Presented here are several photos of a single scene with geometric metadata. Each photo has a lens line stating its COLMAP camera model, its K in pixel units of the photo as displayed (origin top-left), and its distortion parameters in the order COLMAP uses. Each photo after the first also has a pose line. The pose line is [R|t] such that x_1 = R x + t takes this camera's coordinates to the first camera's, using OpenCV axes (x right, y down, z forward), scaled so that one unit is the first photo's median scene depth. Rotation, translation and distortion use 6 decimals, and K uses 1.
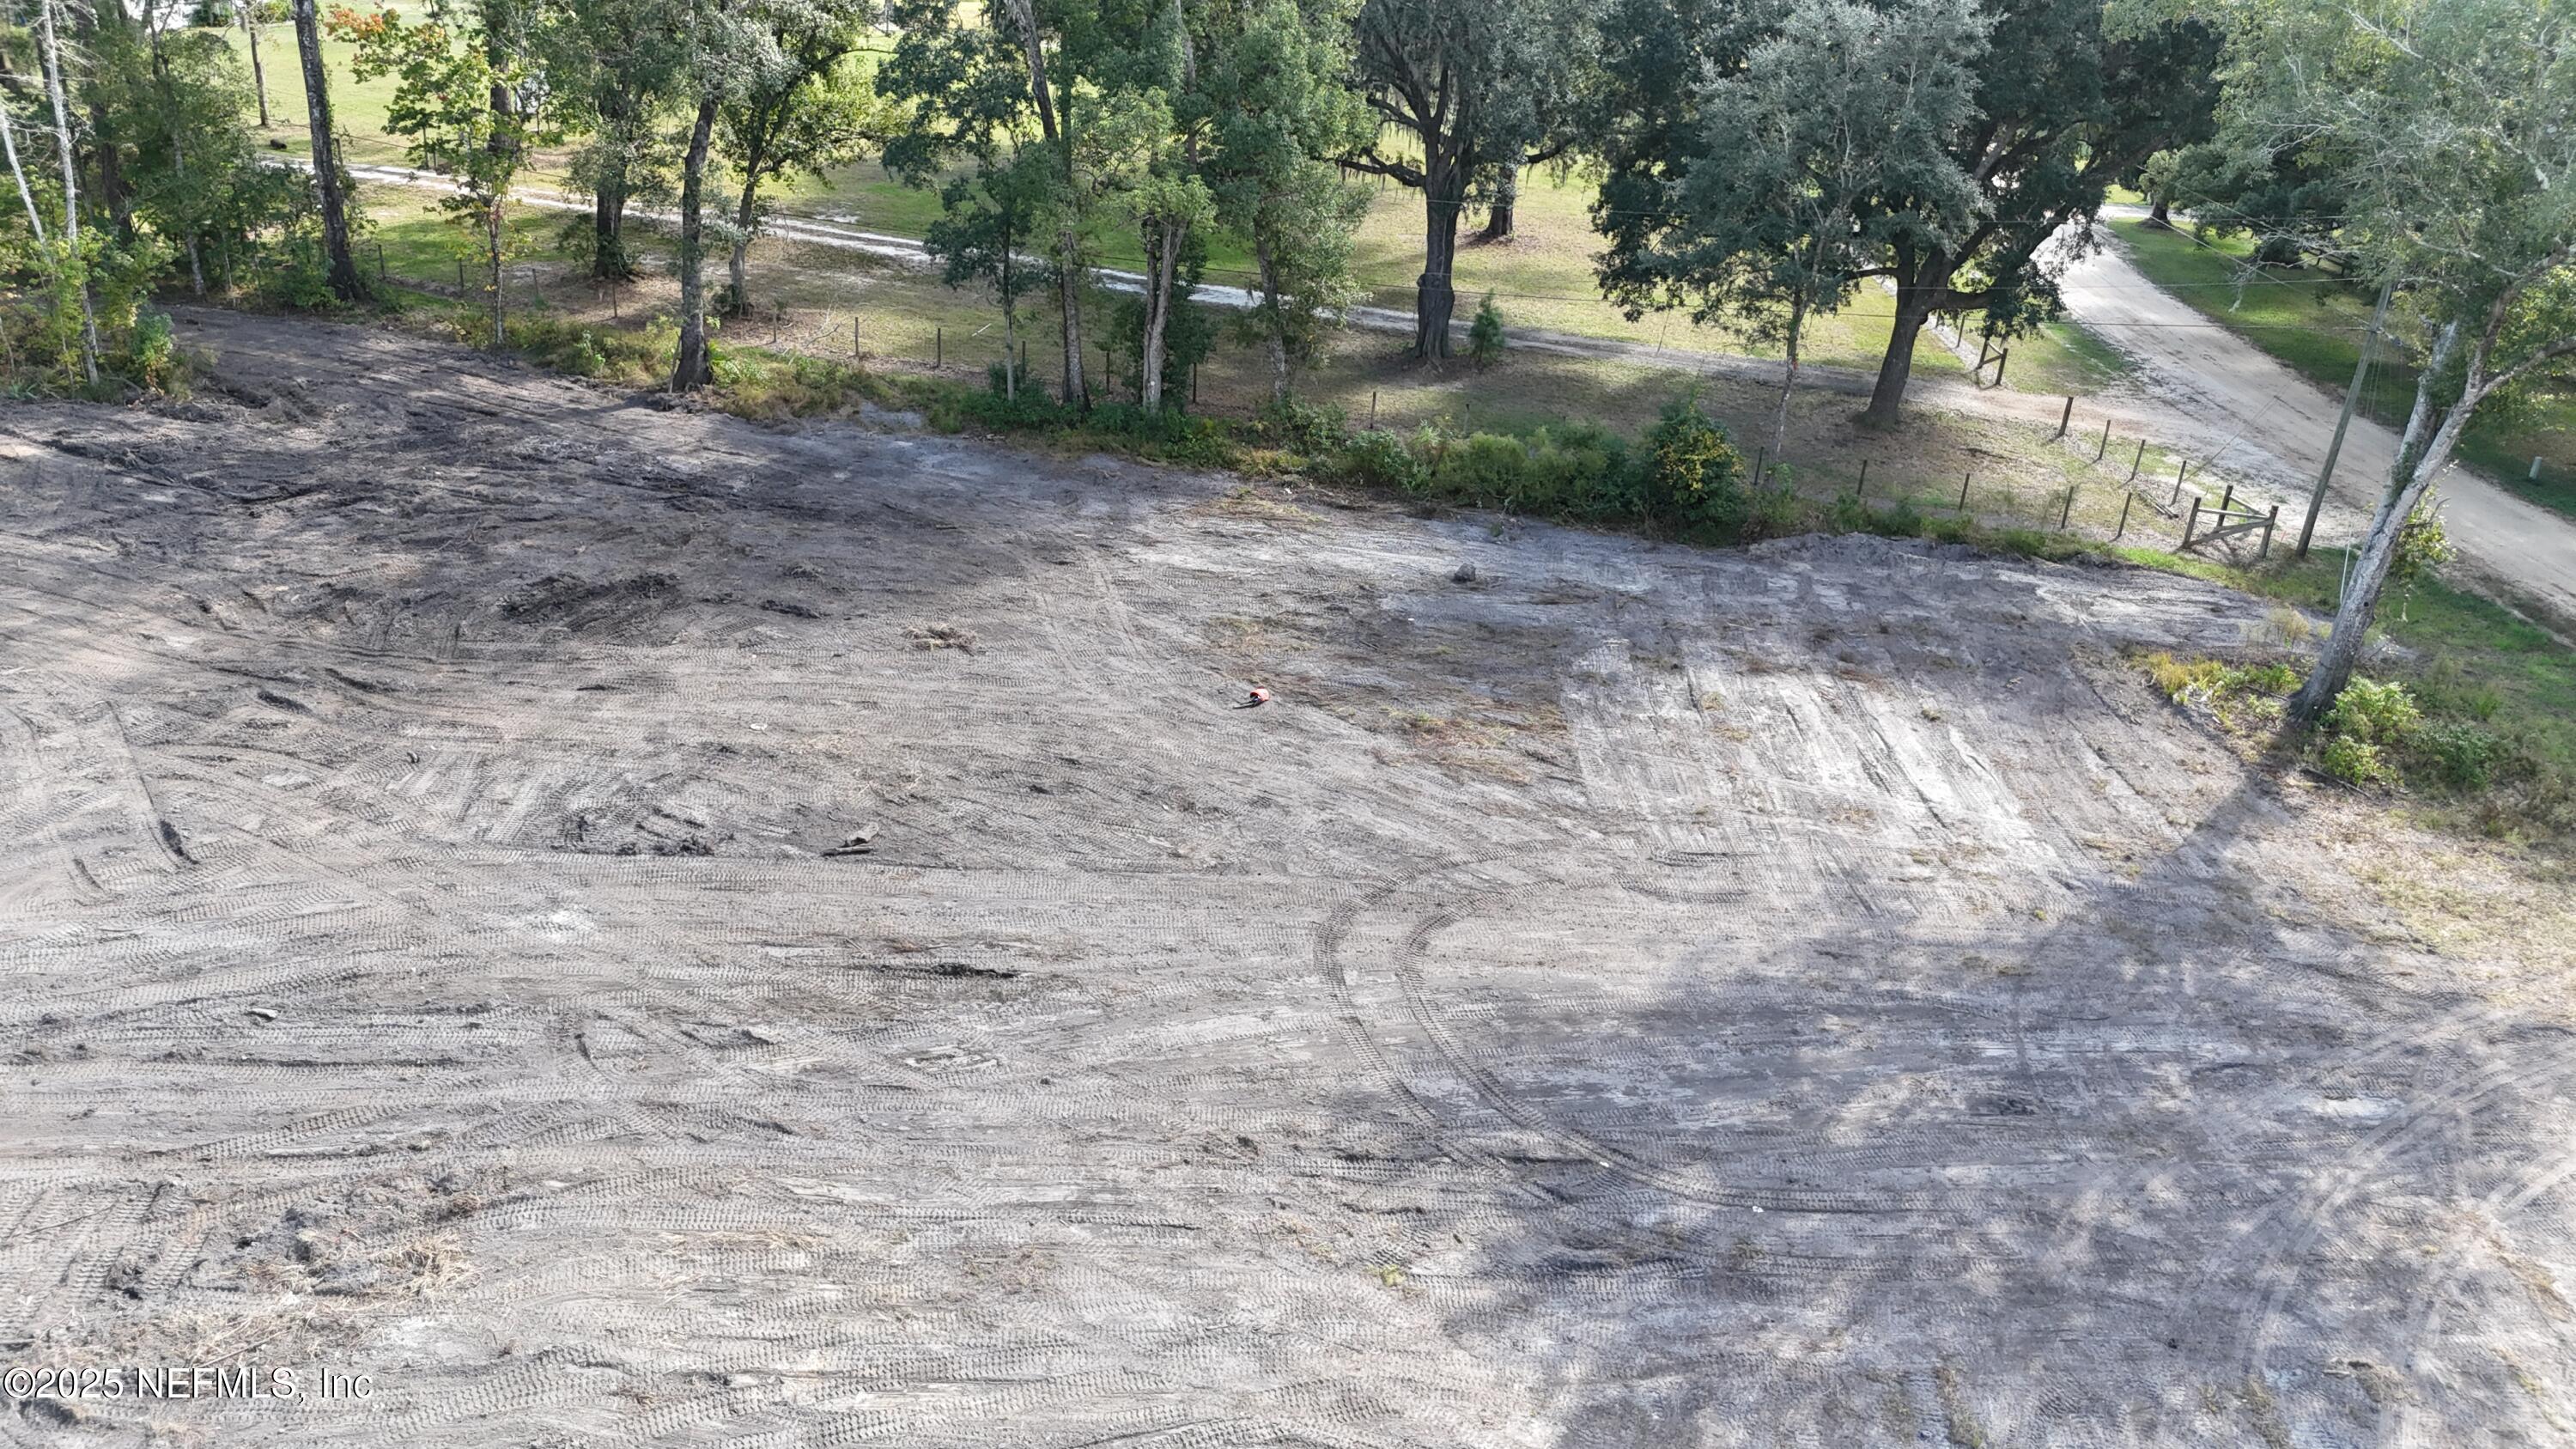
lens RADIAL K [[1834.7, 0, 1295.8], [0, 1834.7, 759.7], [0, 0, 1]] dist [0.064258, -0.068343]
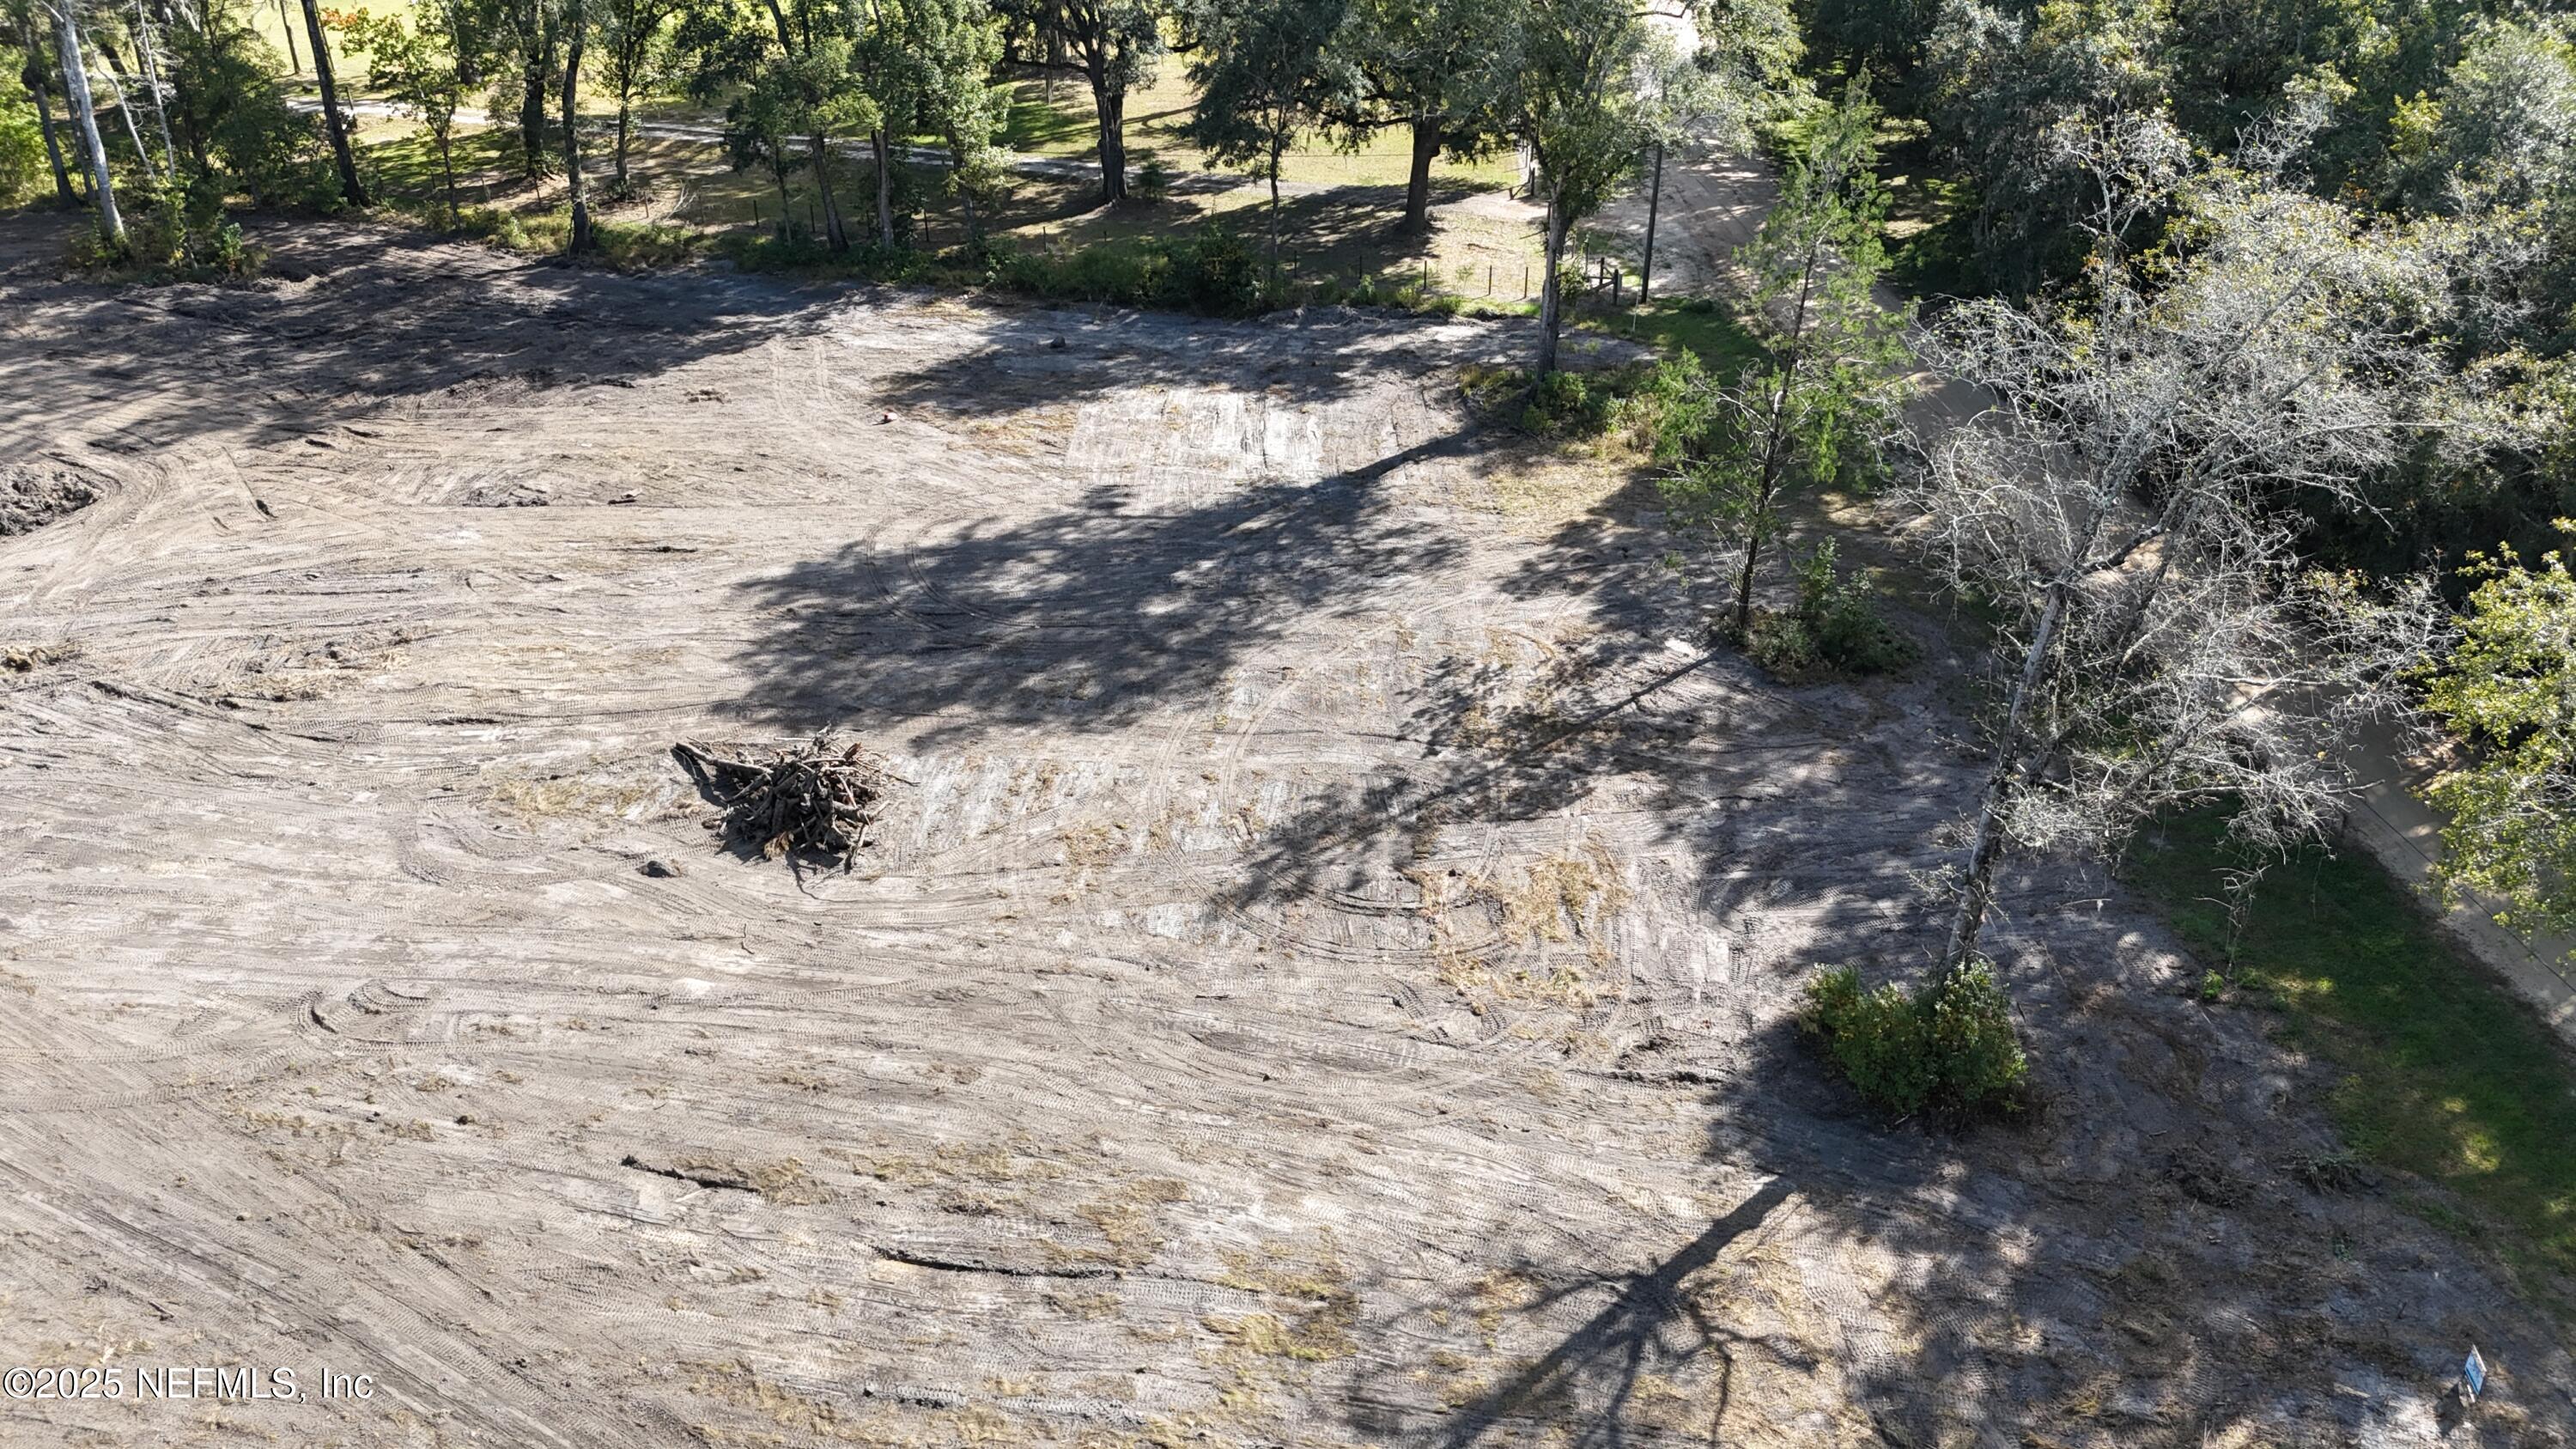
lens RADIAL K [[1903.7, 0, 1287.7], [0, 1903.7, 722.8], [0, 0, 1]] dist [0.077827, -0.075328]
pose [[0.996882, -0.046419, -0.063814, 0.528255], [0.049944, 0.997248, 0.054795, 0.198660], [0.061094, -0.057811, 0.996456, -0.872547]]
